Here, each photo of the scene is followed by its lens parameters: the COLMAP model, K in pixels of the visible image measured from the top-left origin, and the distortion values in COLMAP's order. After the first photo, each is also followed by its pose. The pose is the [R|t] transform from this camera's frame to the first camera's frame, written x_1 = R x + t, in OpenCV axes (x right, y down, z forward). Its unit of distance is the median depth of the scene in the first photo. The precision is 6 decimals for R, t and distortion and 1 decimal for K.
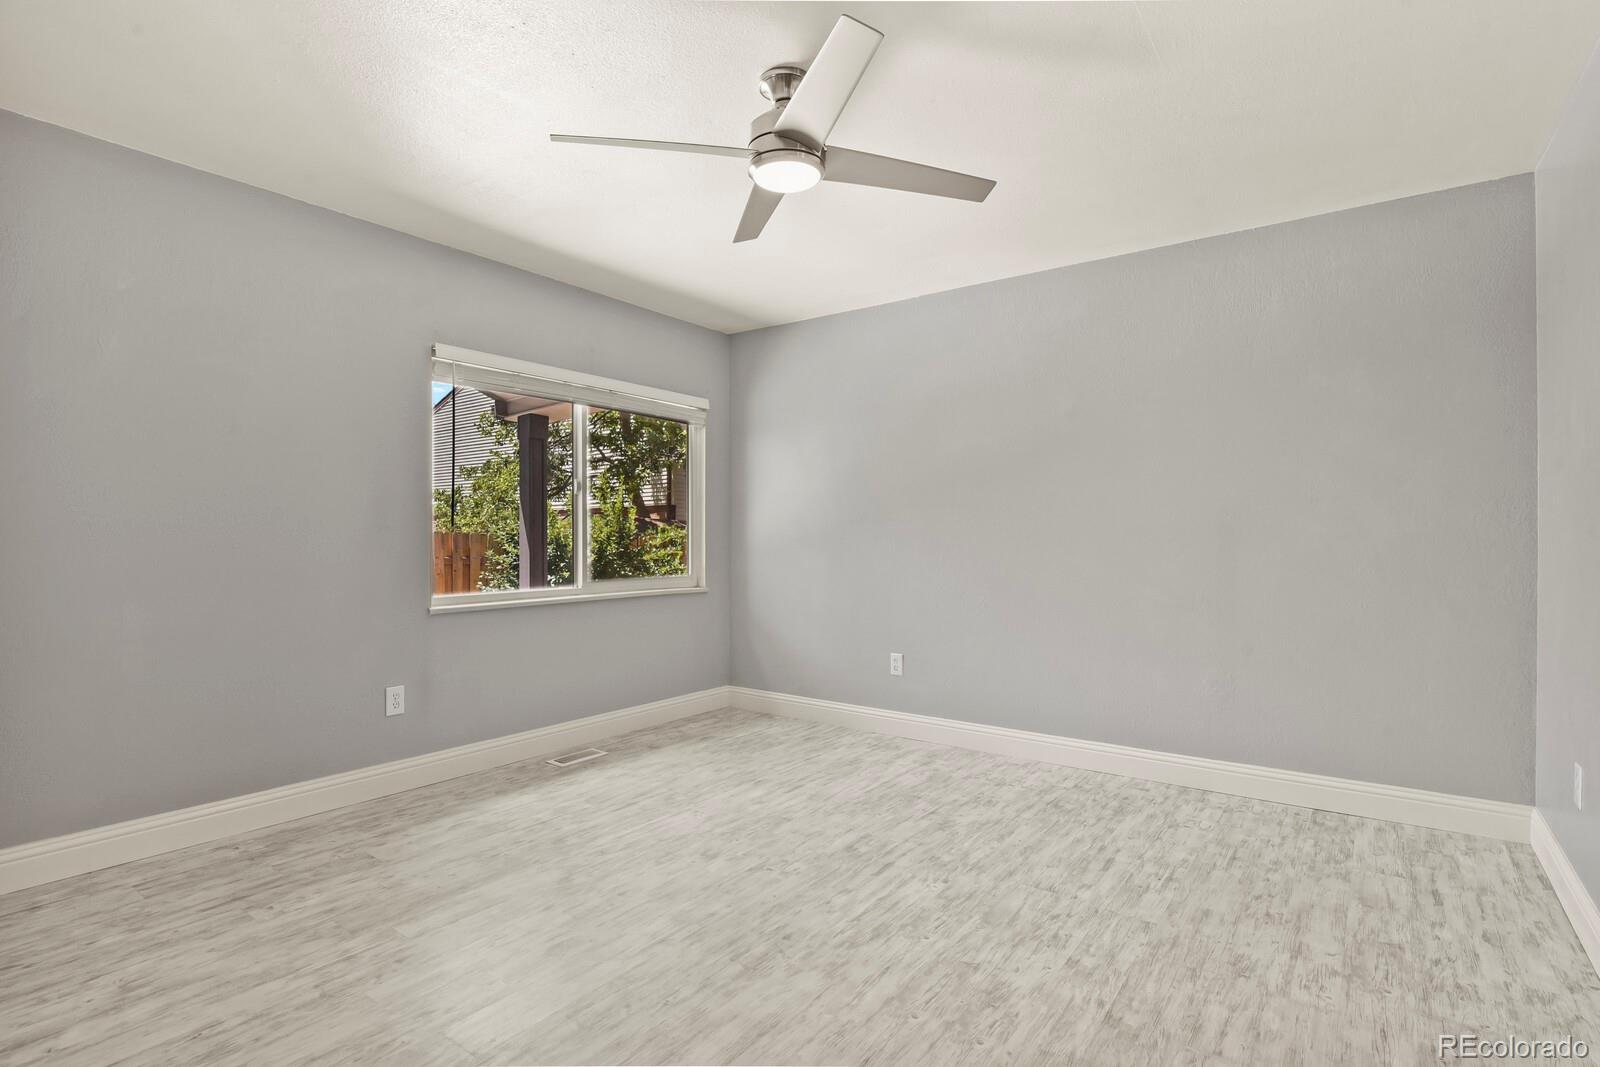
lens RADIAL K [[777.3, 0, 799.4], [0, 777.3, 533.5], [0, 0, 1]] dist [-0.005522, -0.004888]
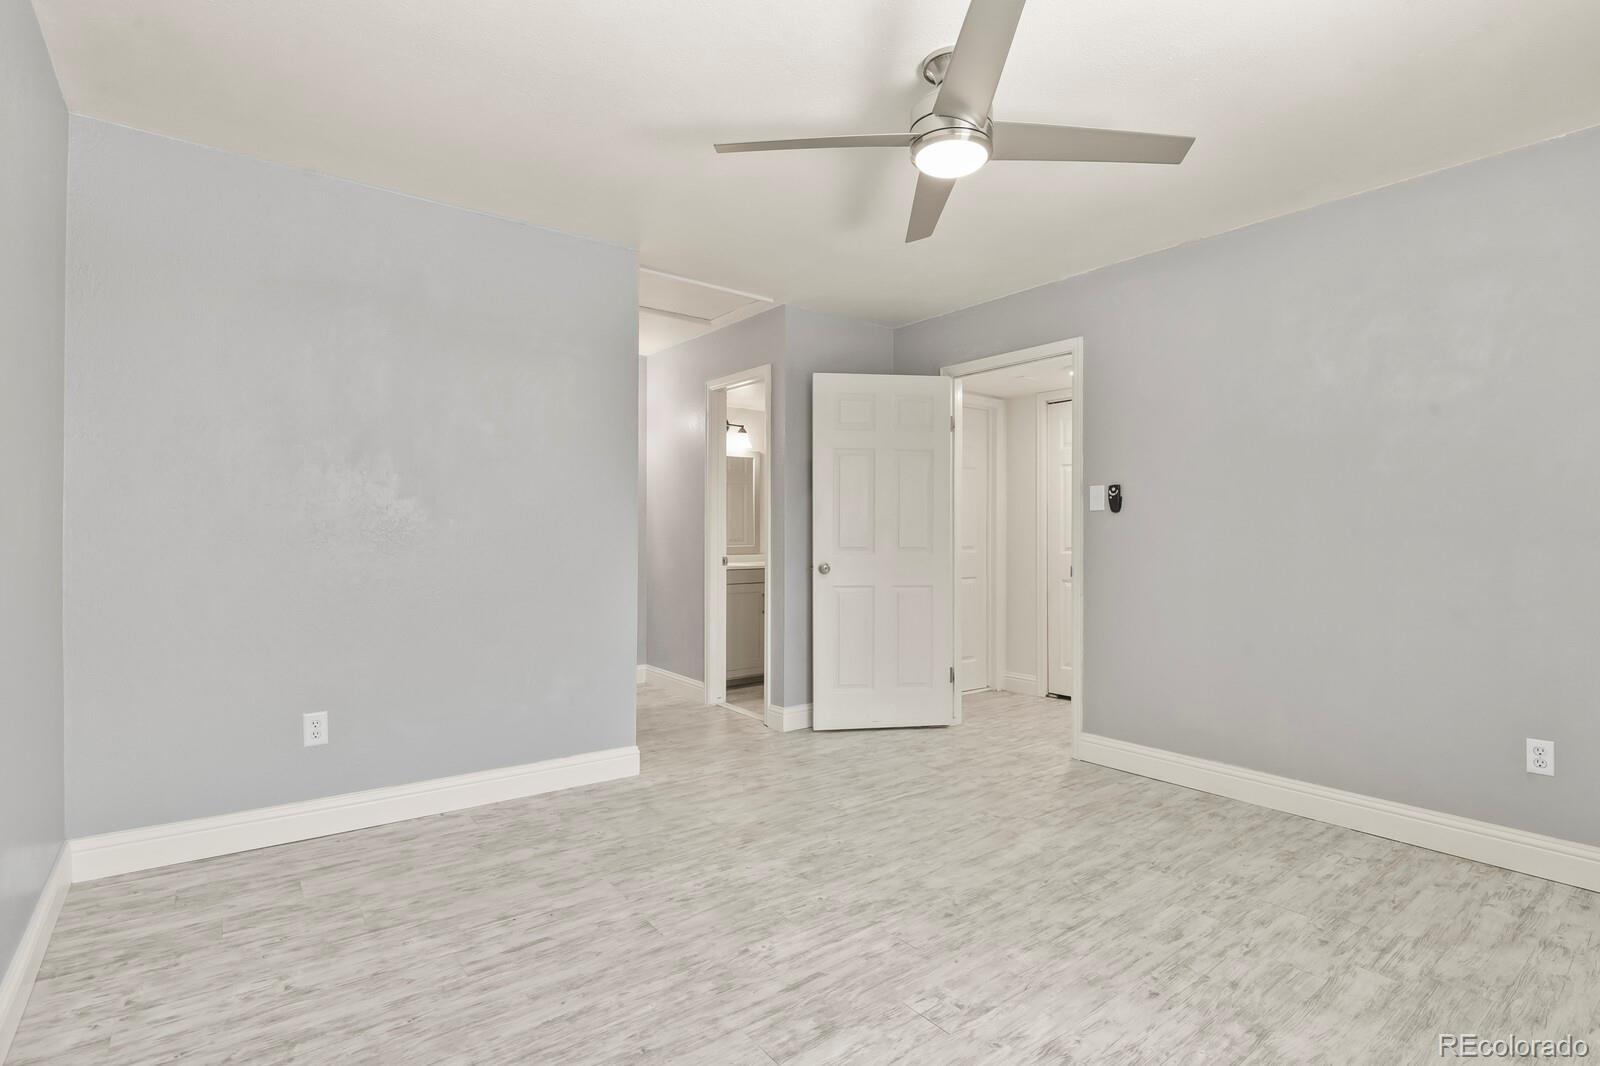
lens RADIAL K [[777.3, 0, 798.9], [0, 777.3, 535.1], [0, 0, 1]] dist [-0.005522, -0.004888]
pose [[-0.961091, -0.006099, 0.276163, -0.099049], [-0.006960, 0.999974, -0.002134, 0.004555], [-0.276143, -0.003973, -0.961108, 1.883030]]
